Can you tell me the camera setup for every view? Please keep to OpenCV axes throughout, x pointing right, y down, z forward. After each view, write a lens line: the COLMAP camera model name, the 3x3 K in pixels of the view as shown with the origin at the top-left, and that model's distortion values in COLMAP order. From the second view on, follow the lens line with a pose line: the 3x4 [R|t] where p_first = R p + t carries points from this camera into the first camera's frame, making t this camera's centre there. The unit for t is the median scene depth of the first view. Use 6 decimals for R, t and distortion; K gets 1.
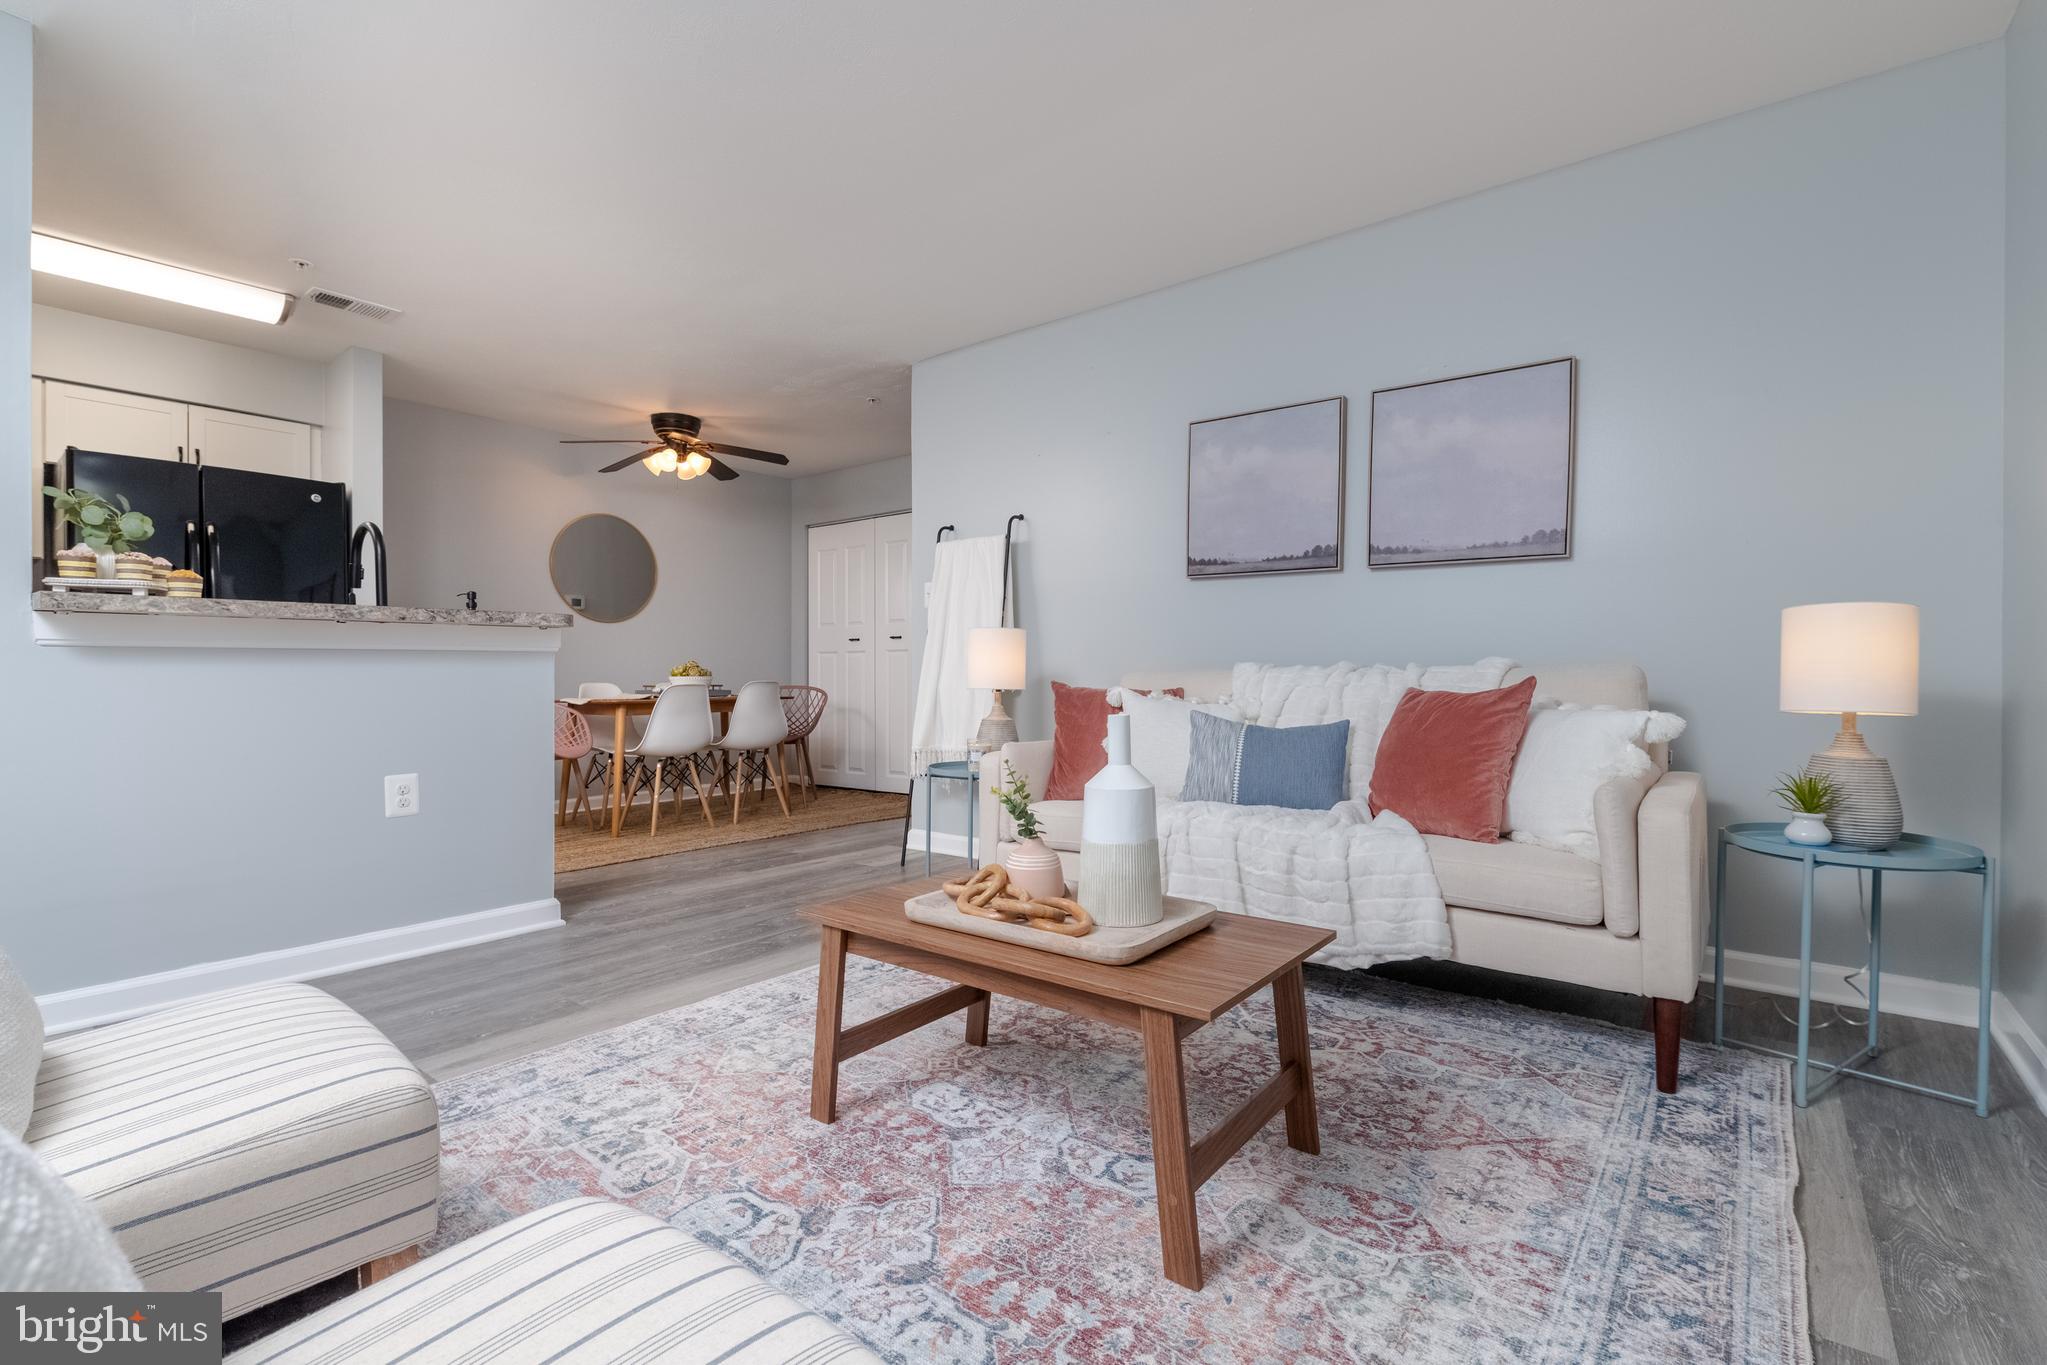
lens RADIAL K [[930.3, 0, 1034.5], [0, 930.3, 676.9], [0, 0, 1]] dist [-0.003185, -0.000371]
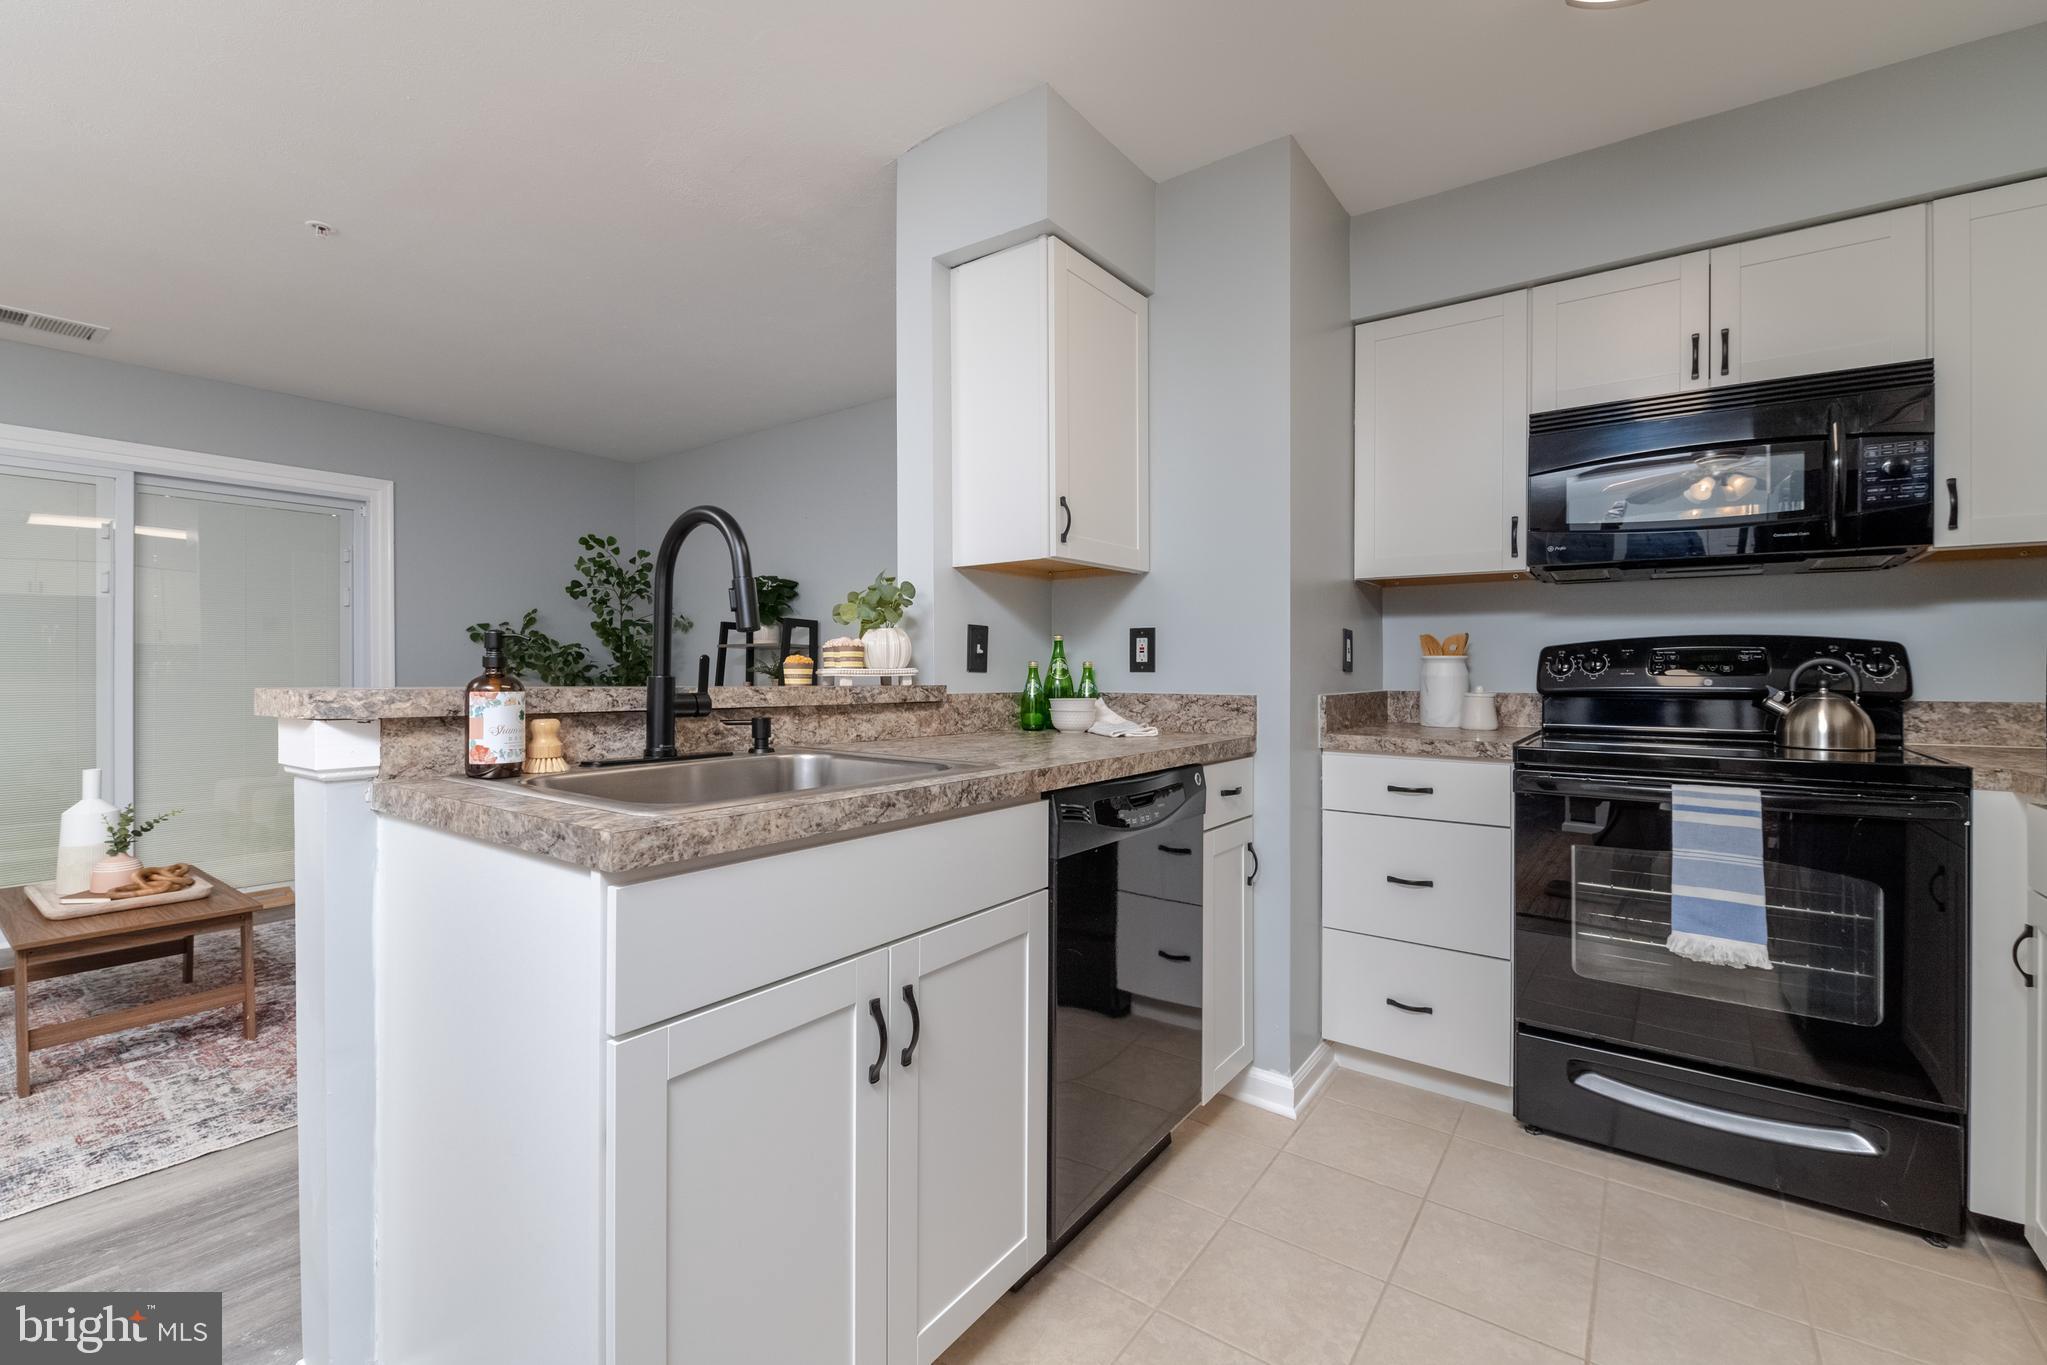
lens RADIAL K [[880.9, 0, 1033.8], [0, 880.9, 685.9], [0, 0, 1]] dist [-0.005408, -0.002141]
pose [[-0.999489, -0.001438, -0.031926, -1.147884], [-0.001984, 0.999852, 0.017084, -0.105740], [0.031896, 0.017138, -0.999344, 1.920826]]
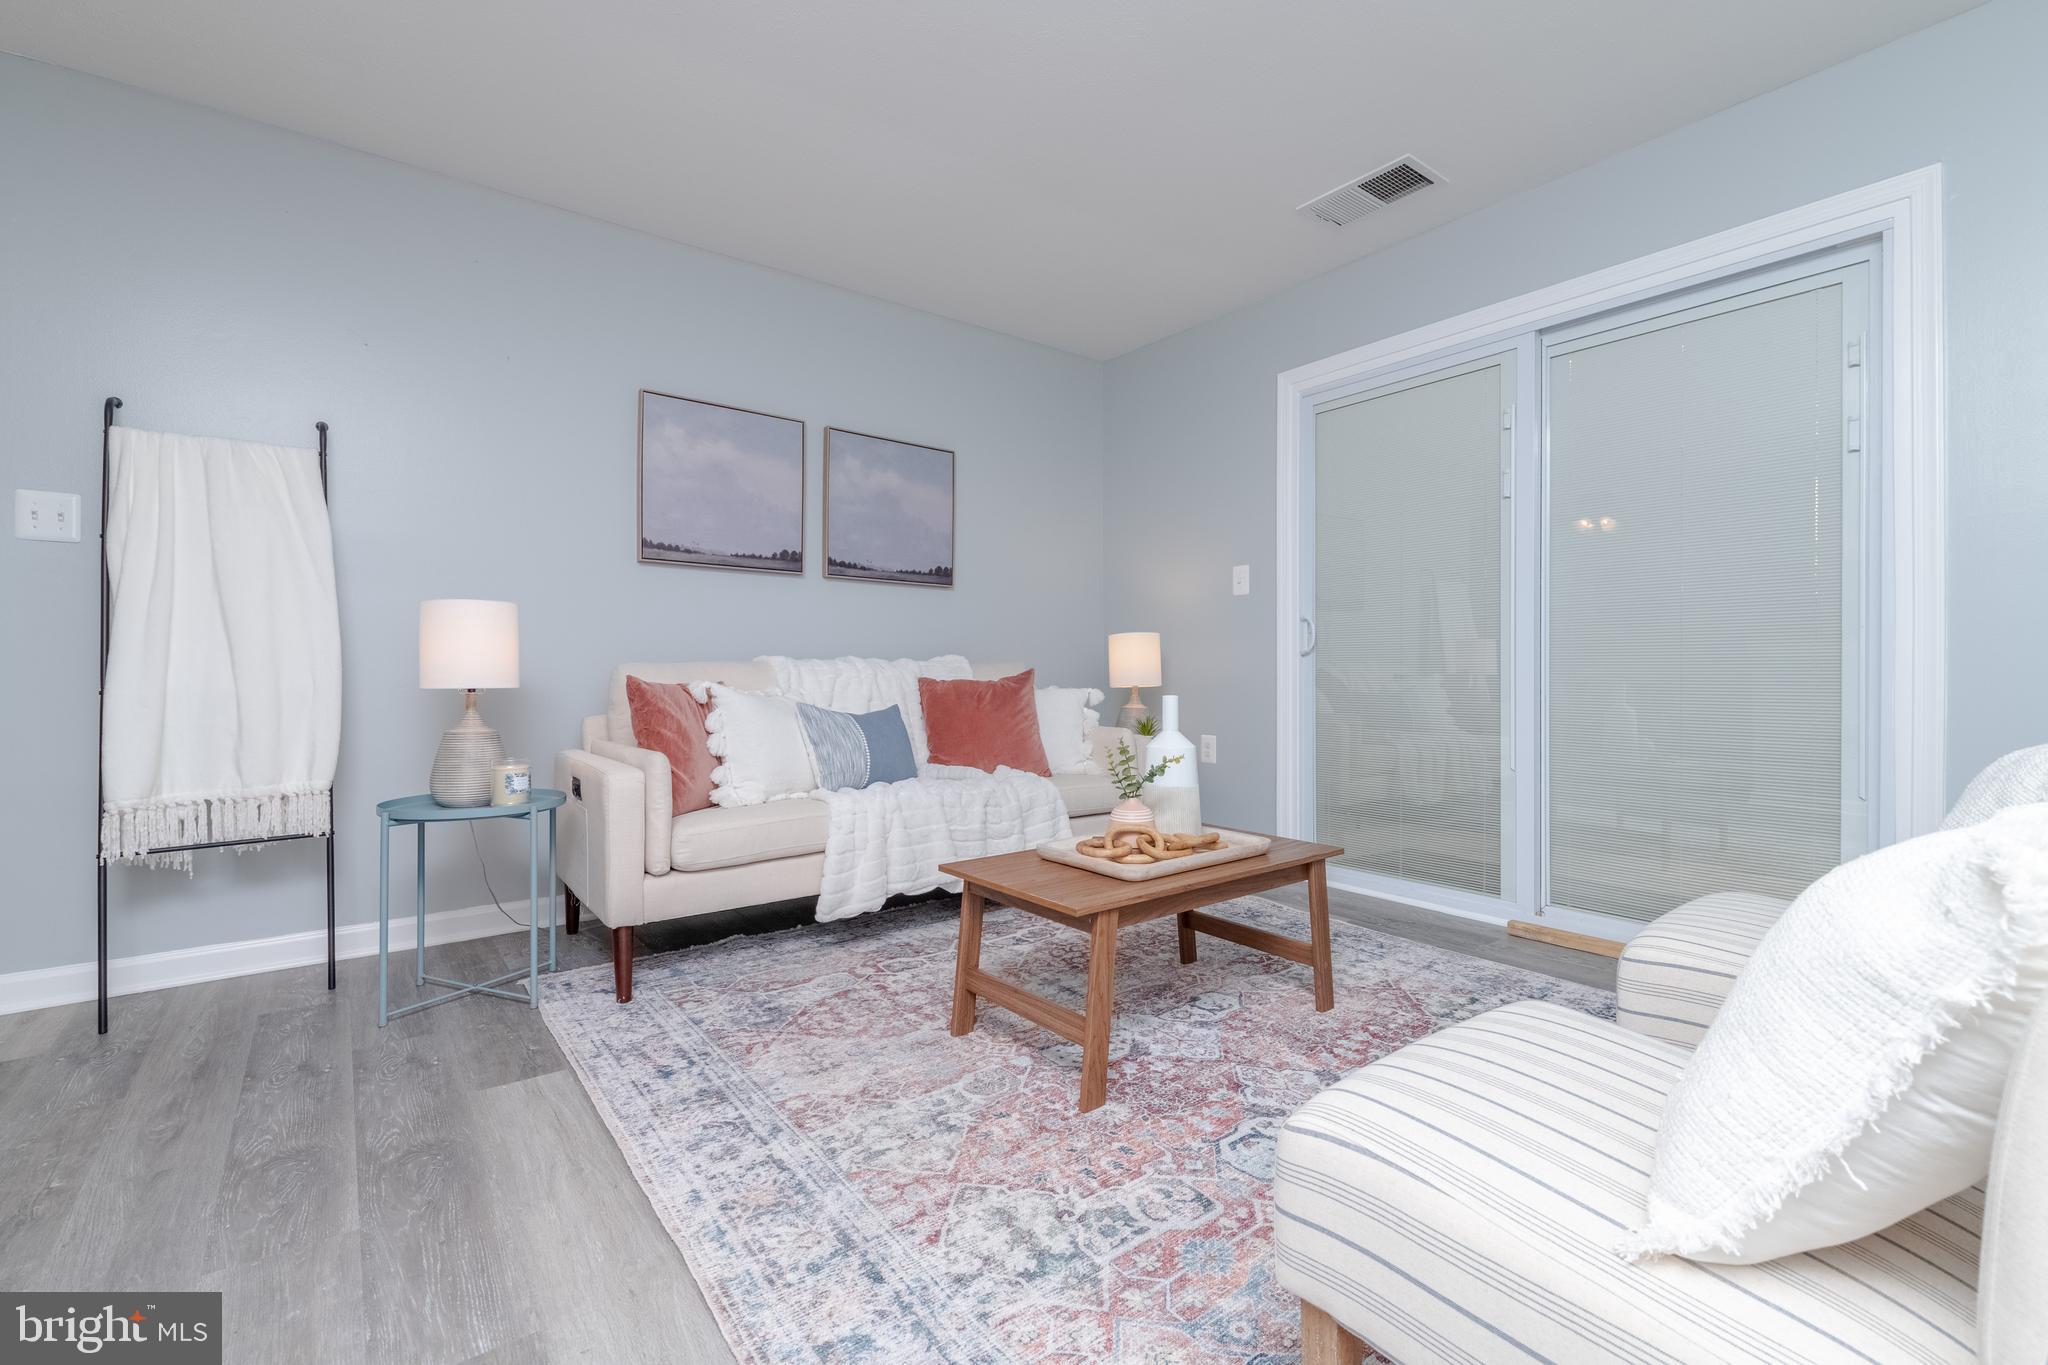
lens RADIAL K [[881.4, 0, 1067.1], [0, 881.4, 667.7], [0, 0, 1]] dist [-0.005408, -0.002141]
pose [[0.223509, -0.006092, 0.974683, -0.906446], [0.001384, 0.999981, 0.005933, -0.010399], [-0.974701, 0.000023, 0.223513, 0.625961]]
